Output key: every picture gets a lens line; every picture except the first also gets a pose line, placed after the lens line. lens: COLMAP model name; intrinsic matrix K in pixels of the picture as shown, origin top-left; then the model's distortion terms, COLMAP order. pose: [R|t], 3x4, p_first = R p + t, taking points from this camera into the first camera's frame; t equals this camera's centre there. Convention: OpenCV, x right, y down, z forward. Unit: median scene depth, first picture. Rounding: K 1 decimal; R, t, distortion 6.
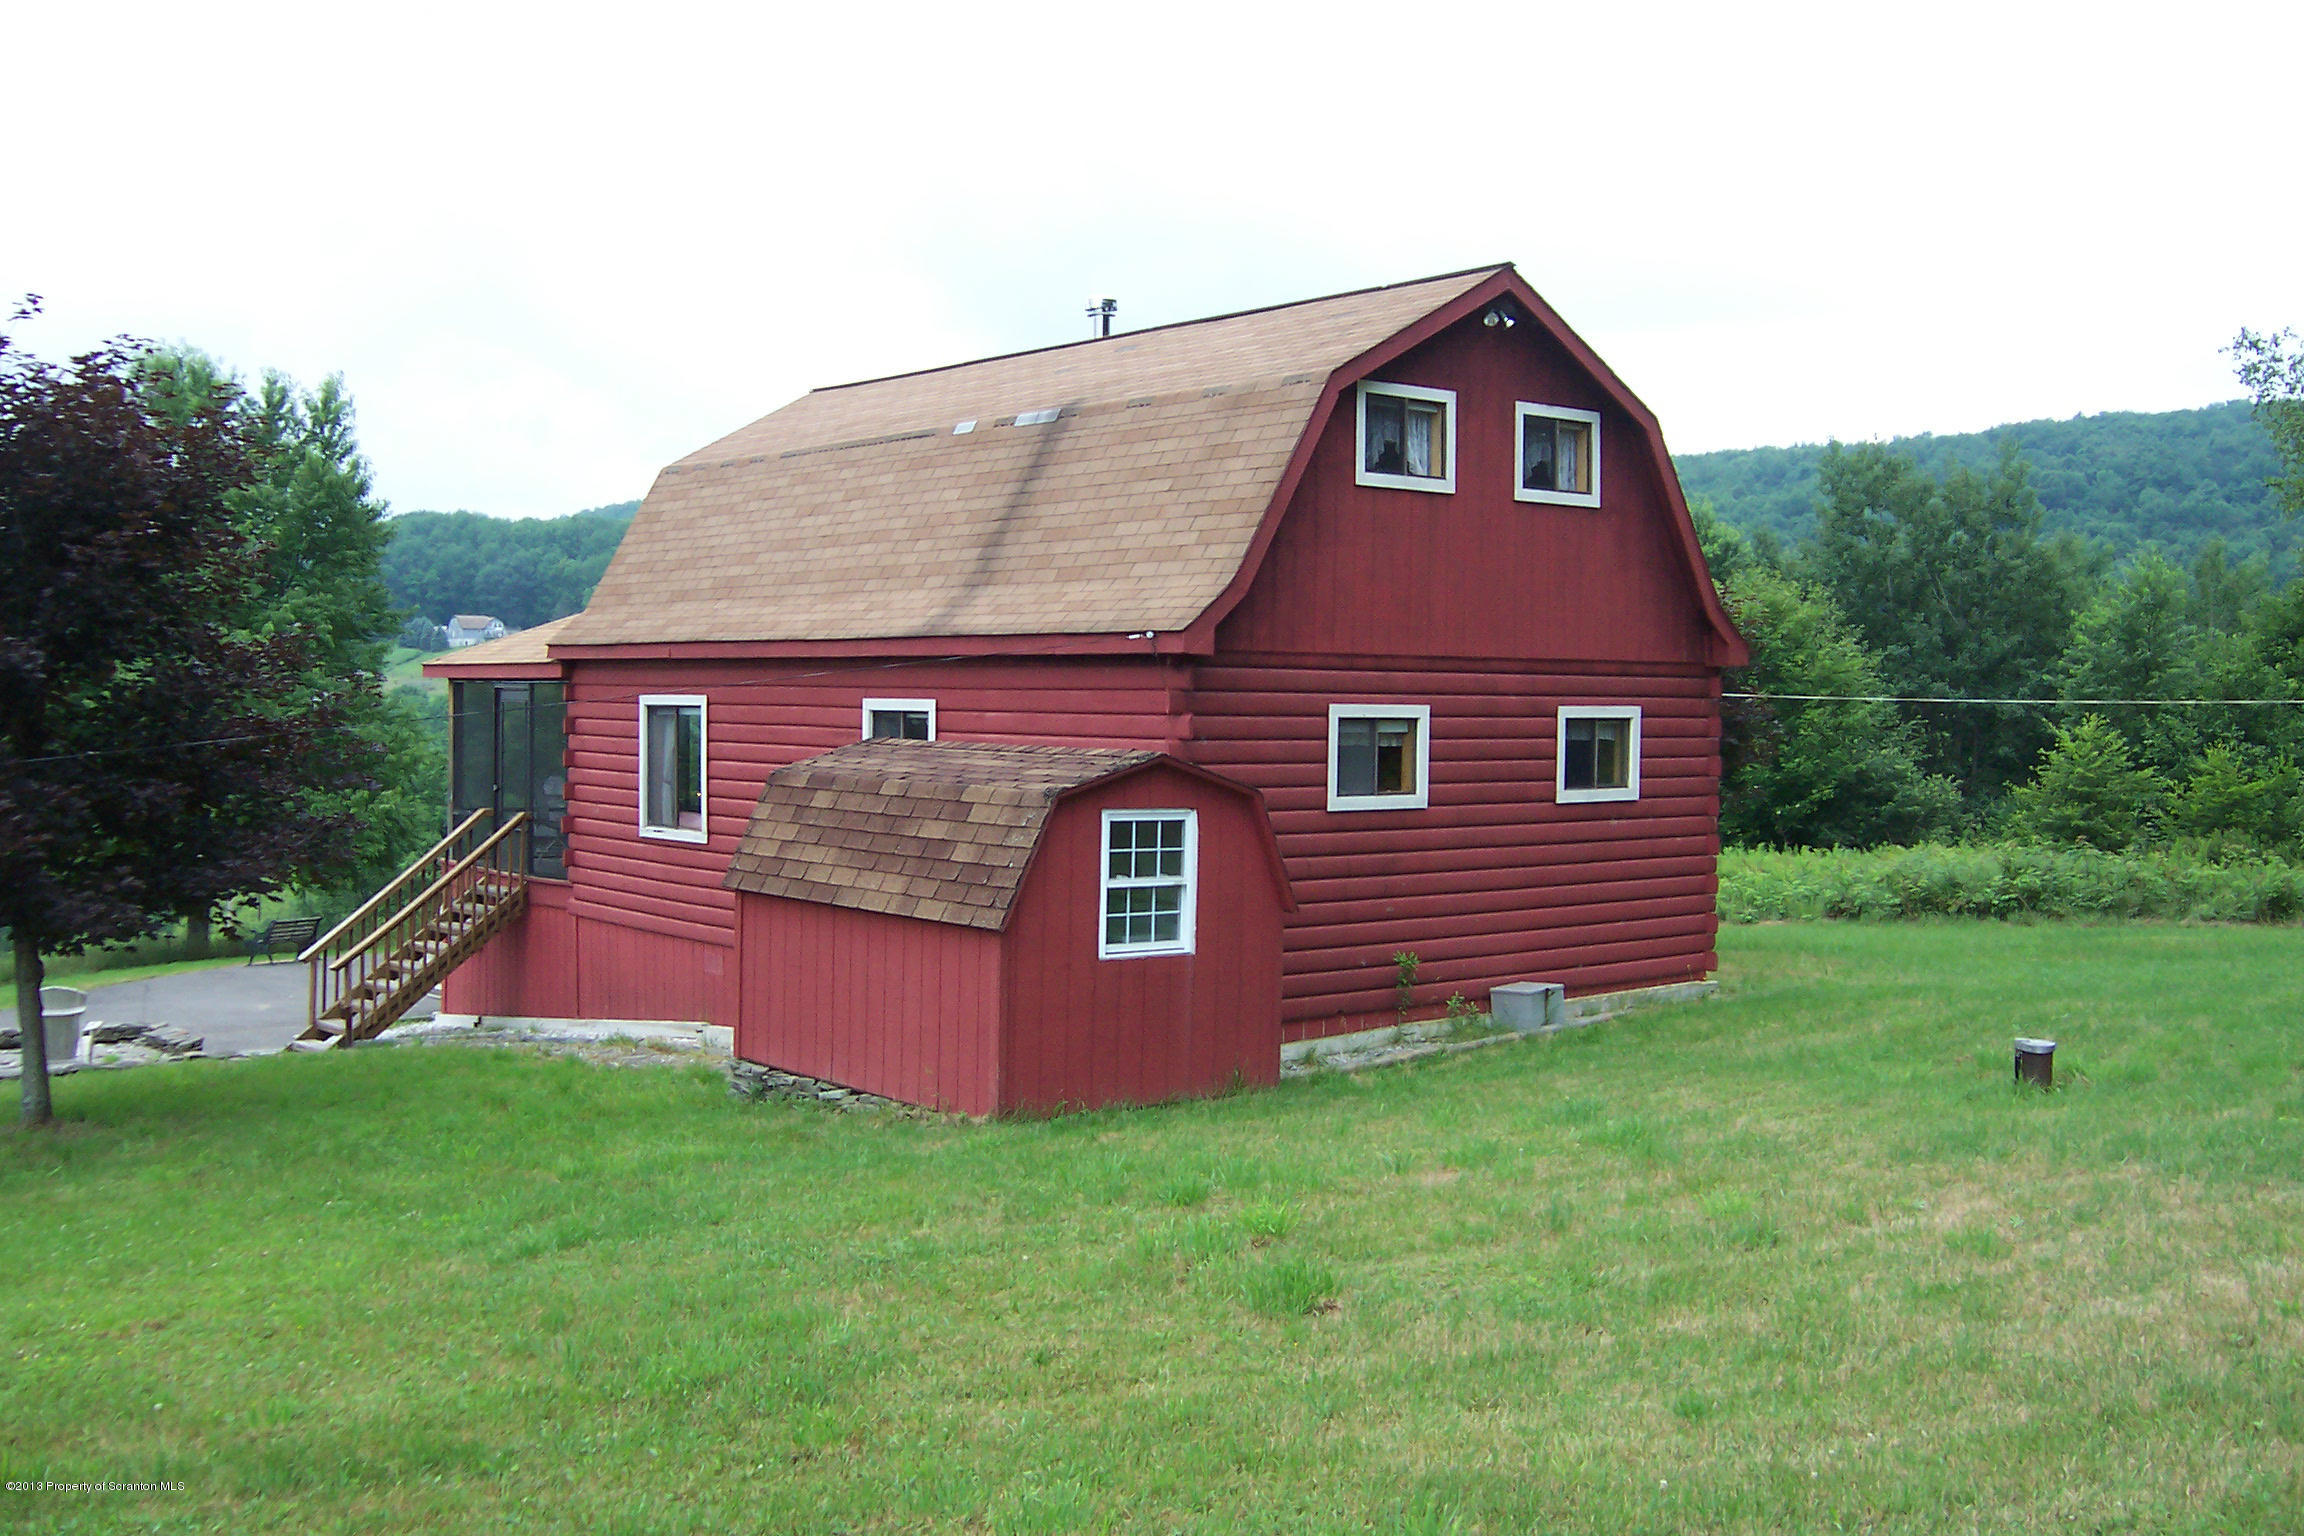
lens RADIAL K [[2260.1, 0, 1152.7], [0, 2260.1, 764.1], [0, 0, 1]] dist [-0.060720, 0.000000]
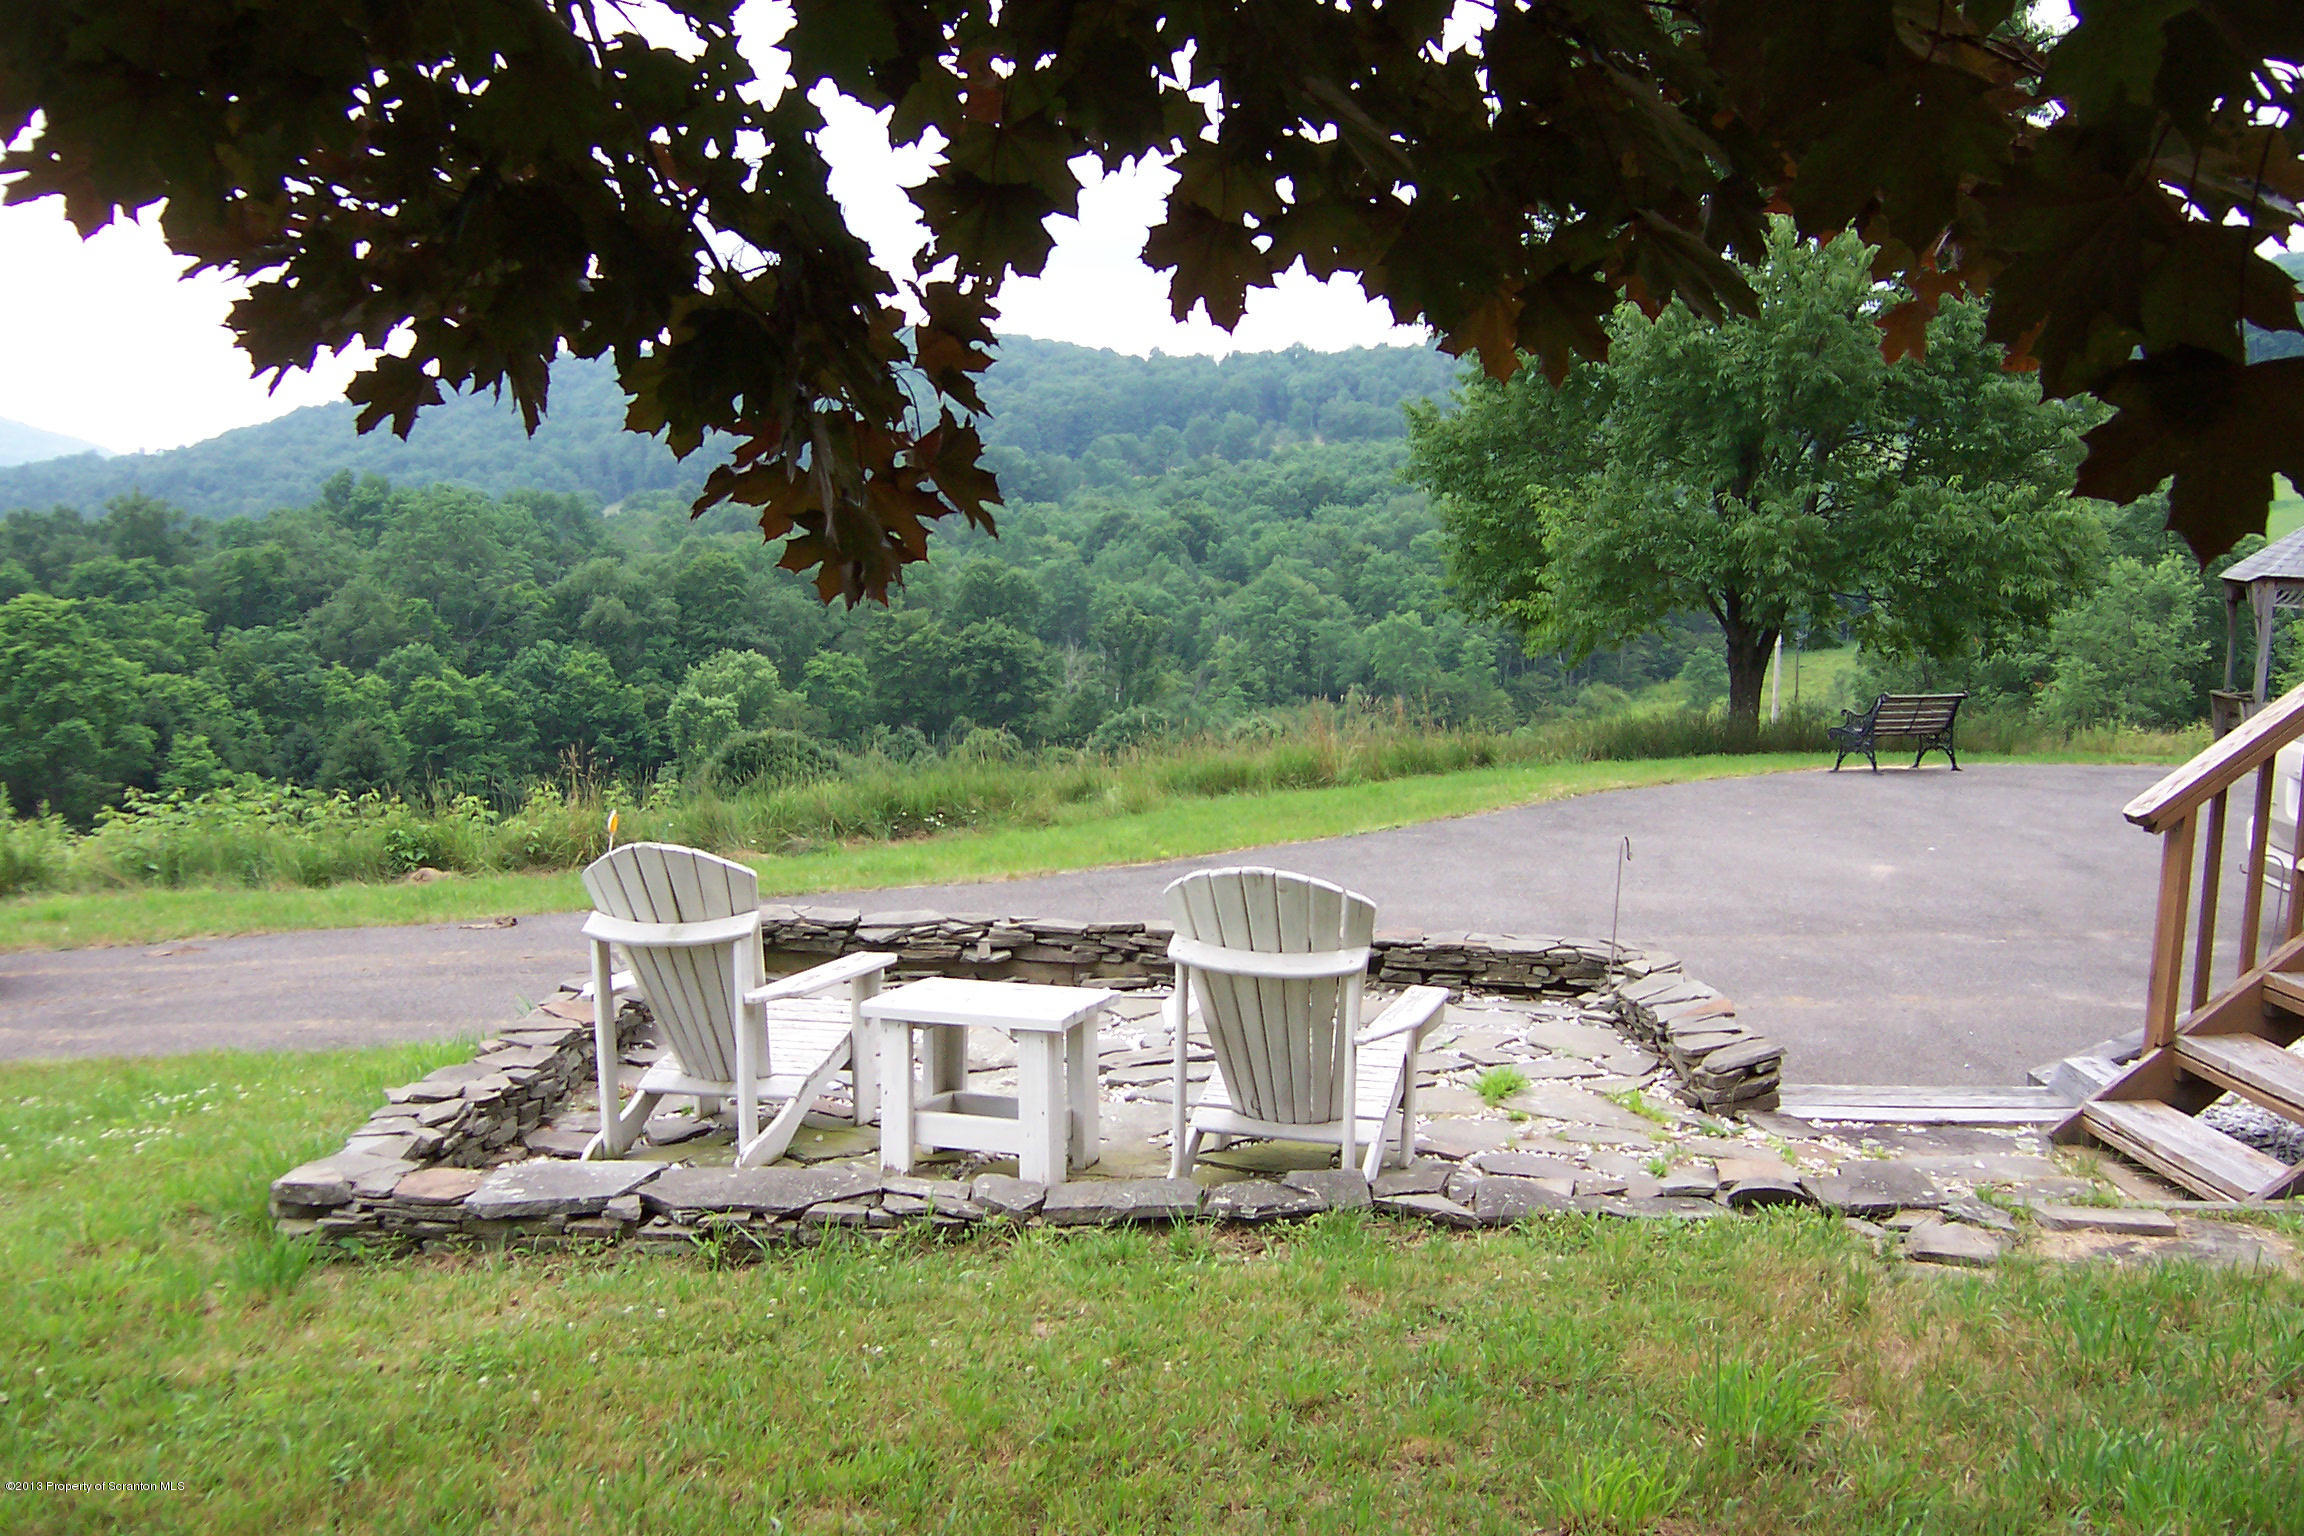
lens RADIAL K [[2260.1, 0, 1141.6], [0, 2260.1, 762.8], [0, 0, 1]] dist [-0.060720, 0.000000]
pose [[0.787965, 0.077302, -0.610849, -0.193966], [-0.020232, 0.994802, 0.099793, 0.034303], [0.615388, -0.066275, 0.785433, 0.442723]]
